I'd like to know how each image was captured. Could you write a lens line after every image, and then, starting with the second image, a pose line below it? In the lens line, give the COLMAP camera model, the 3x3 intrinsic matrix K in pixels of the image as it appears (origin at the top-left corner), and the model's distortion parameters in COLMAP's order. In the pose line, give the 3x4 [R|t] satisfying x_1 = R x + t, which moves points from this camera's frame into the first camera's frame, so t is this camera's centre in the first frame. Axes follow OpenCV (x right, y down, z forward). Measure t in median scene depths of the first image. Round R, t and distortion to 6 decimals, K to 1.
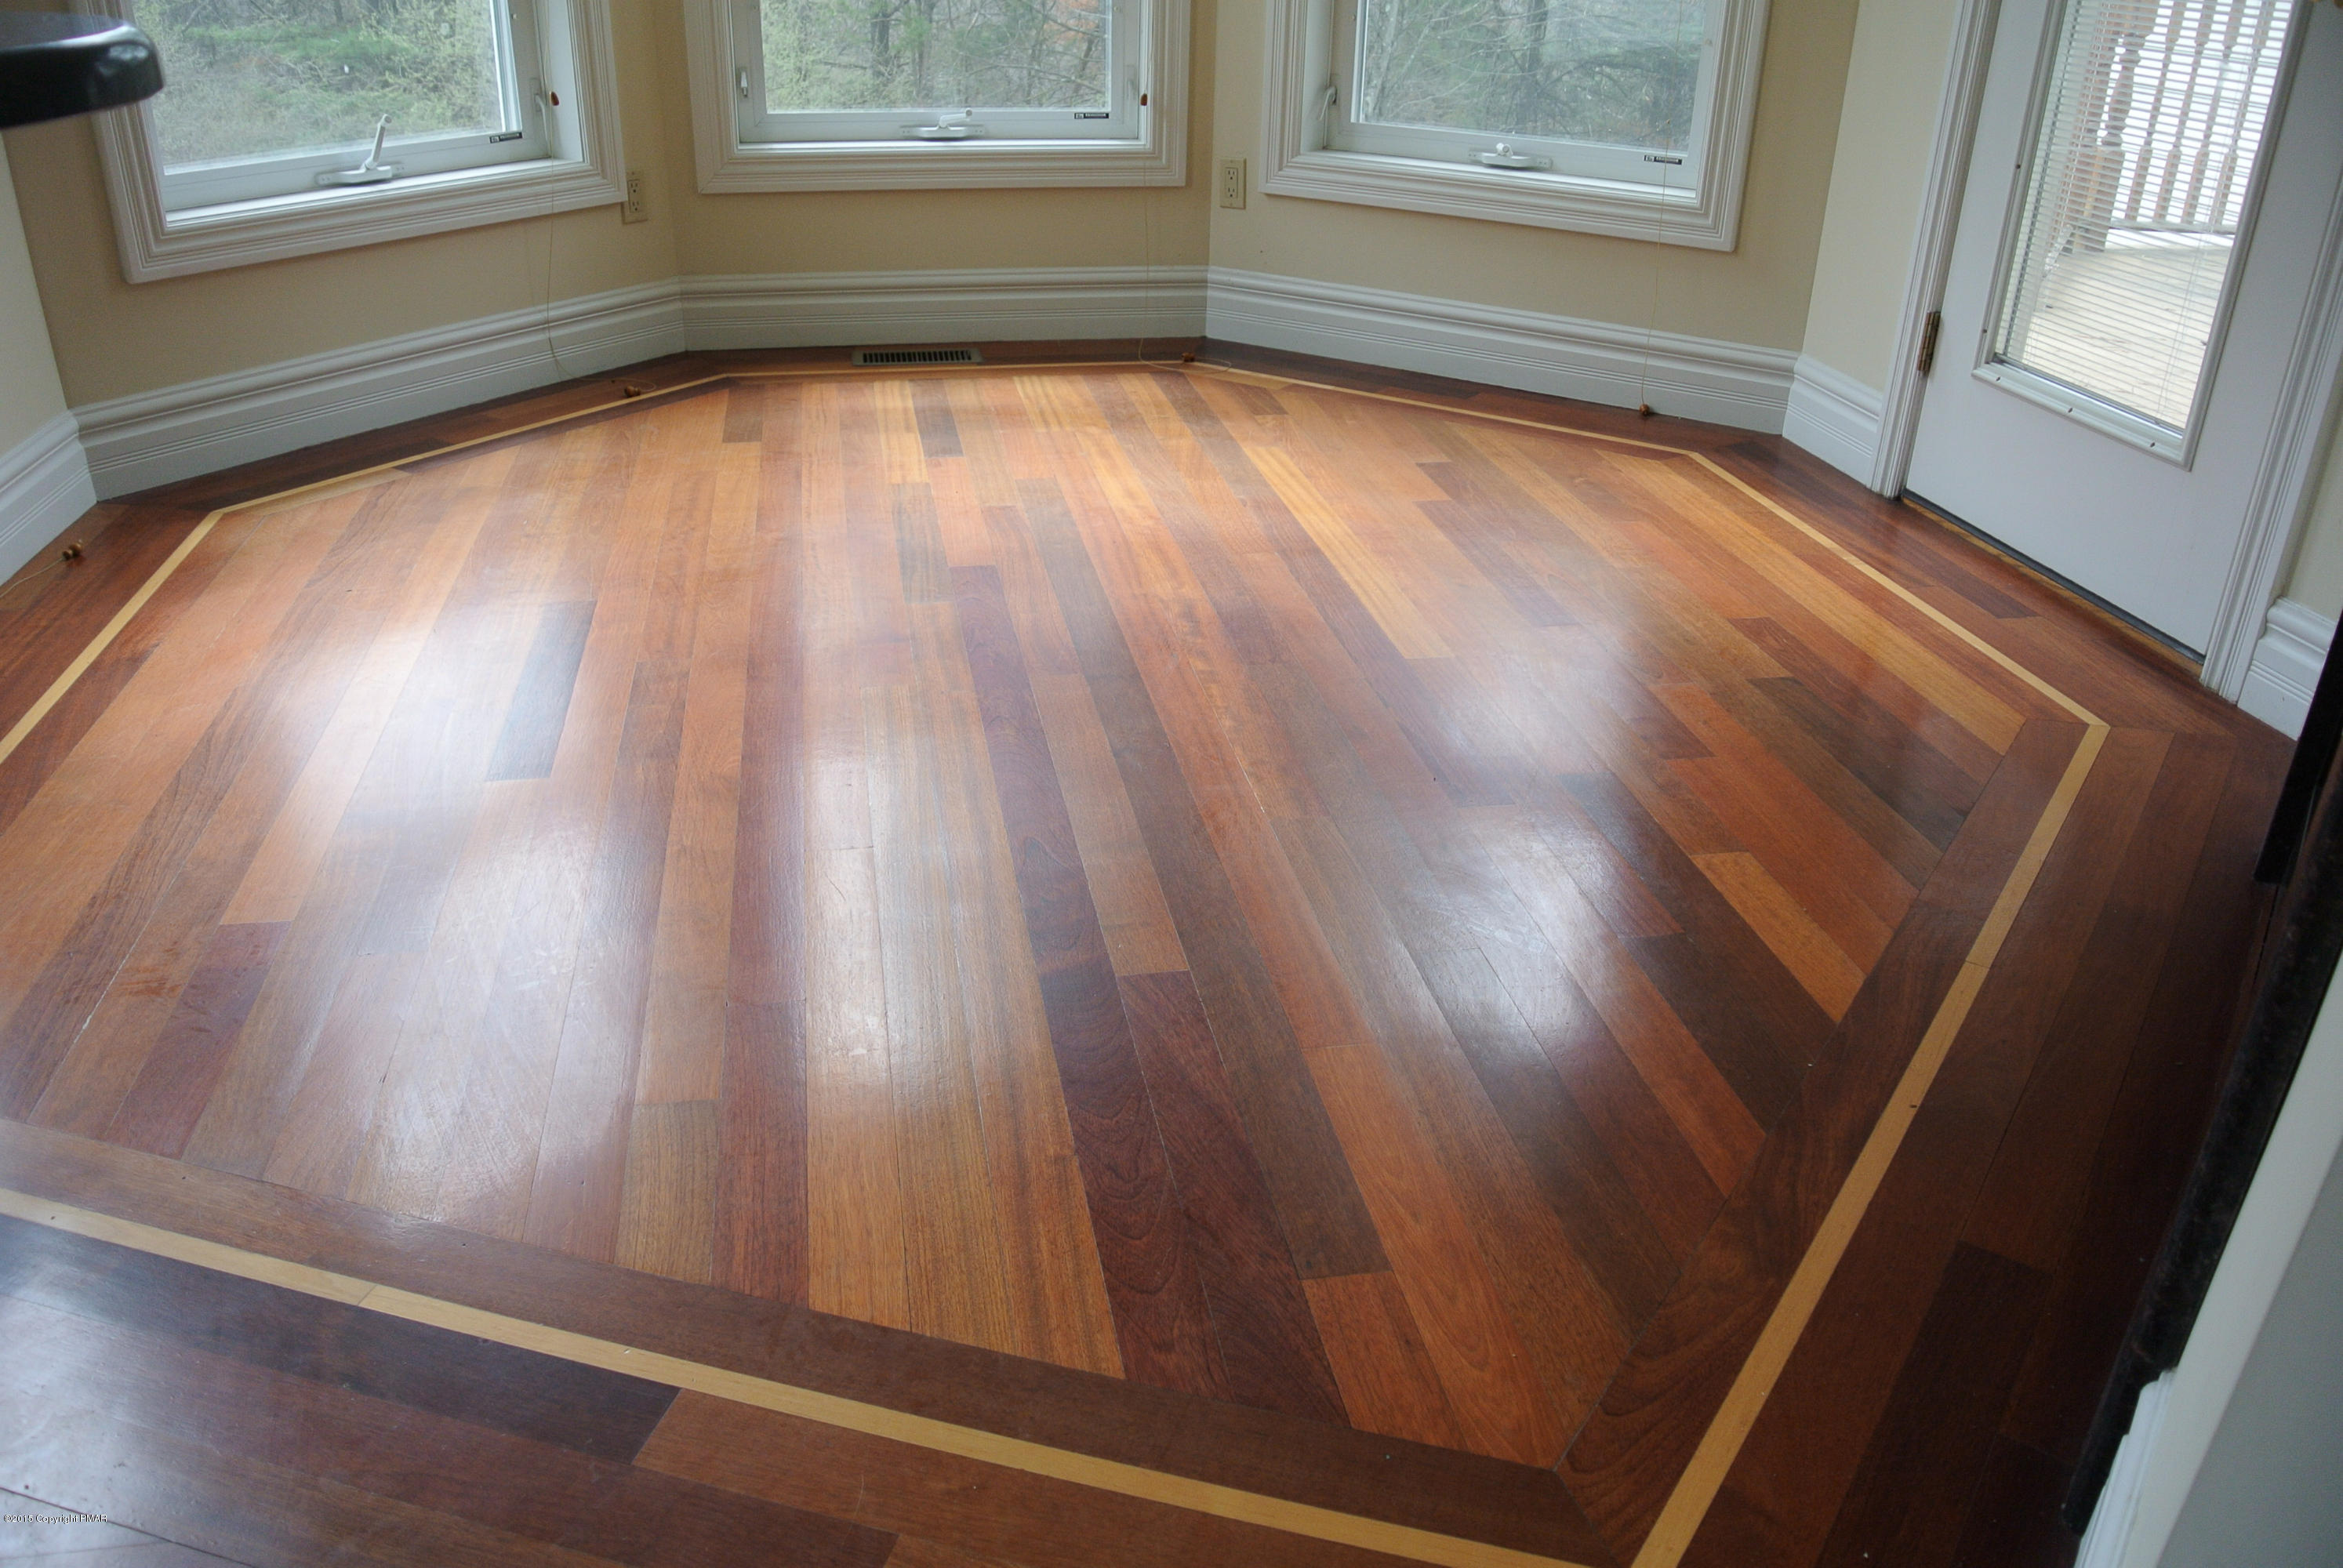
lens RADIAL K [[1805.5, 0, 1172.6], [0, 1805.5, 803.6], [0, 0, 1]] dist [-0.095371, 0.033843]
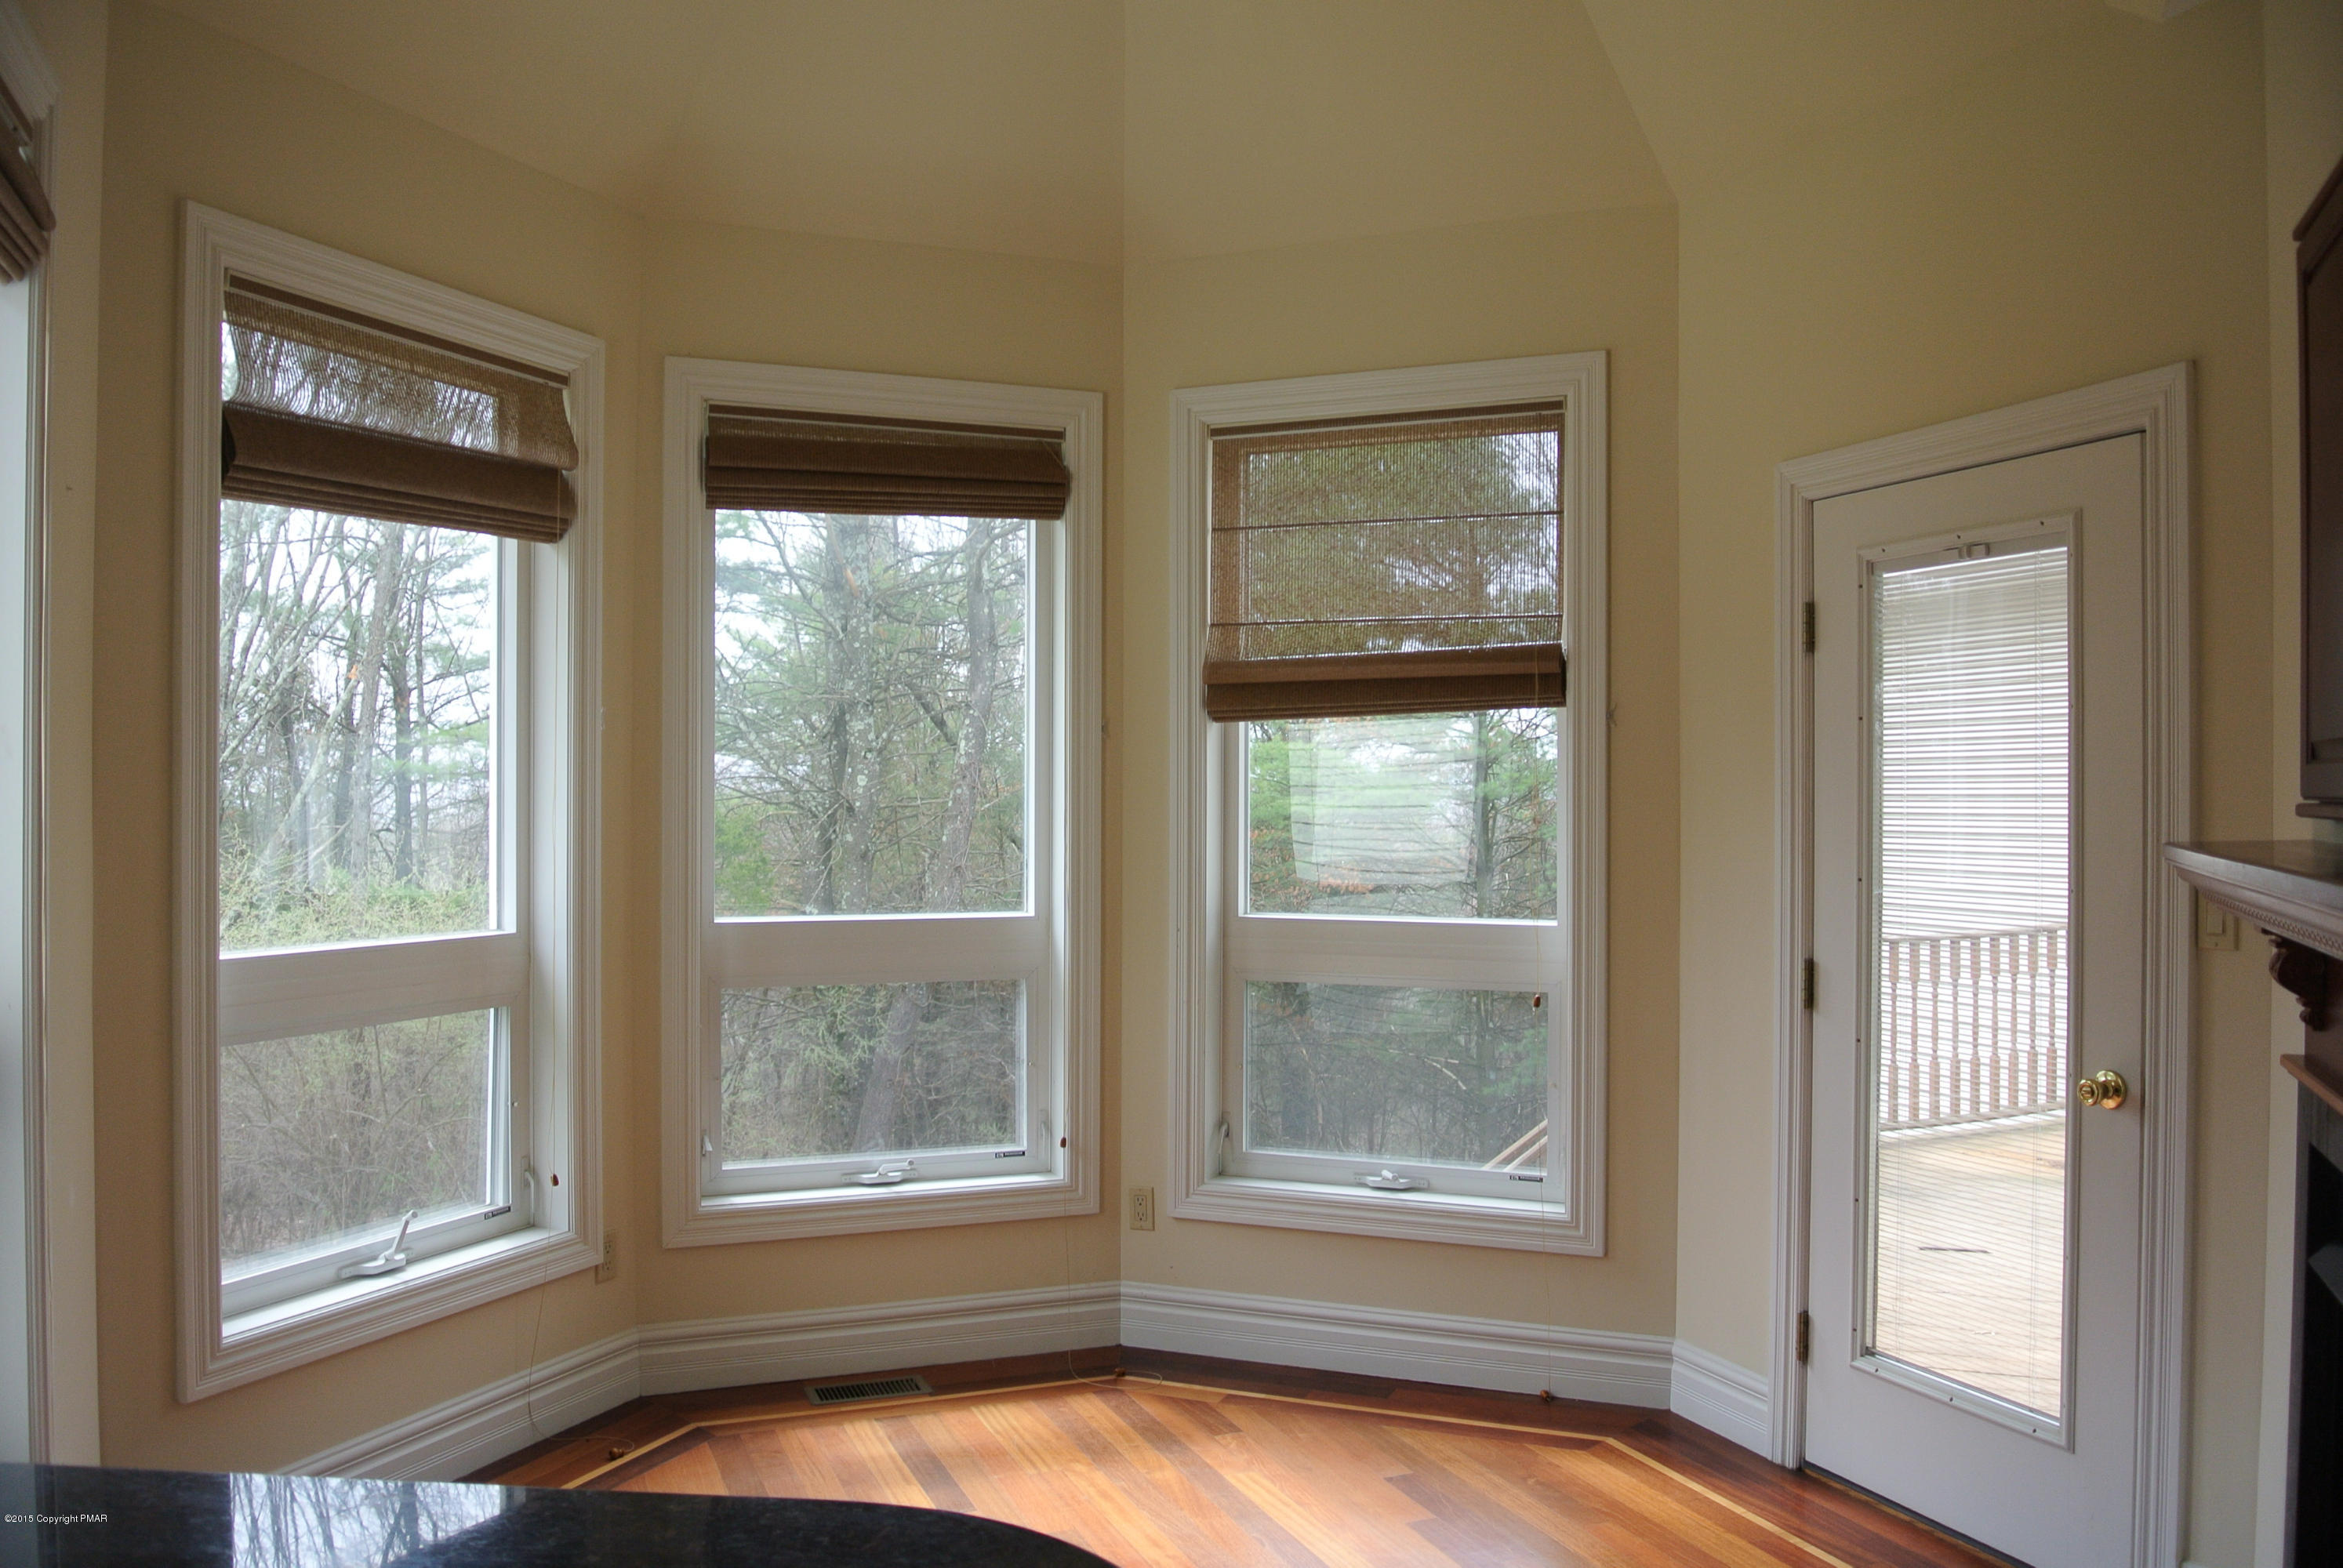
lens RADIAL K [[1805.5, 0, 1157.4], [0, 1805.5, 790.0], [0, 0, 1]] dist [-0.095371, 0.033843]
pose [[0.979329, -0.016875, 0.201569, -0.201730], [0.106527, 0.890149, -0.443044, -0.088638], [-0.171950, 0.455358, 0.873546, -0.124597]]
